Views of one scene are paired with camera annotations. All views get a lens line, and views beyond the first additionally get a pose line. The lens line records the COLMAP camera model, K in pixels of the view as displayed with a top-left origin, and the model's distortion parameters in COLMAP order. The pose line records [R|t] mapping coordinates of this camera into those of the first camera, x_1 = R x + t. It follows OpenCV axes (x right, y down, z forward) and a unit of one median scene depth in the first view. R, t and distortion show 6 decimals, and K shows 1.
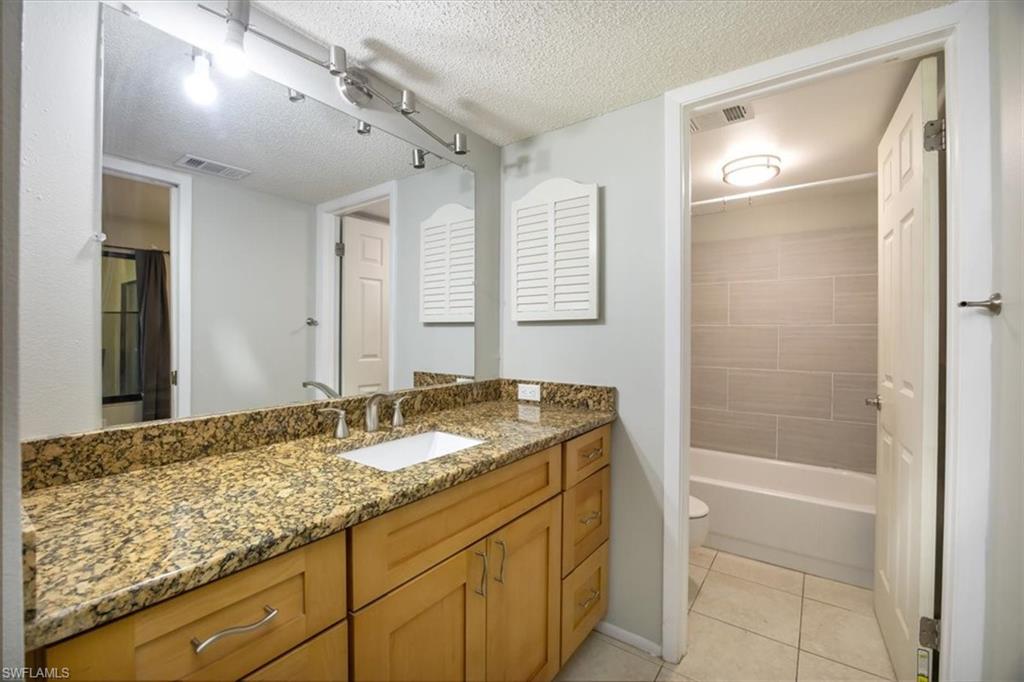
lens RADIAL K [[431.3, 0, 510.1], [0, 431.3, 334.2], [0, 0, 1]] dist [-0.010322, 0.000150]
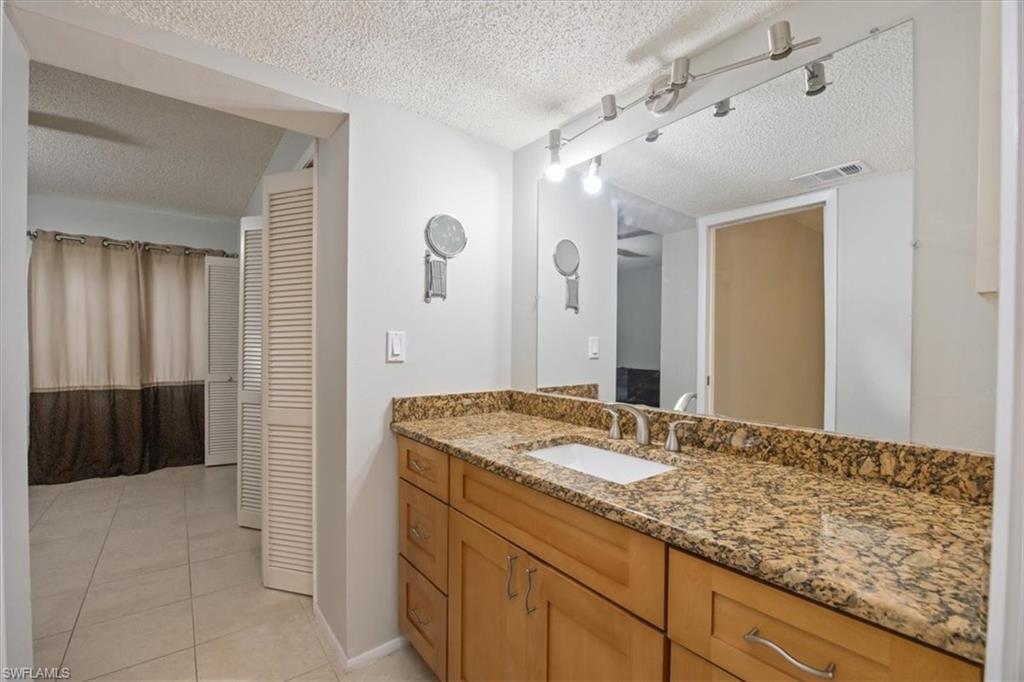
lens RADIAL K [[431.3, 0, 510.1], [0, 431.3, 334.2], [0, 0, 1]] dist [-0.010322, 0.000150]
pose [[-0.270319, -0.026928, -0.962394, 0.685354], [-0.004898, 0.999634, -0.026594, -0.001014], [0.962758, -0.002475, -0.270352, 0.919937]]
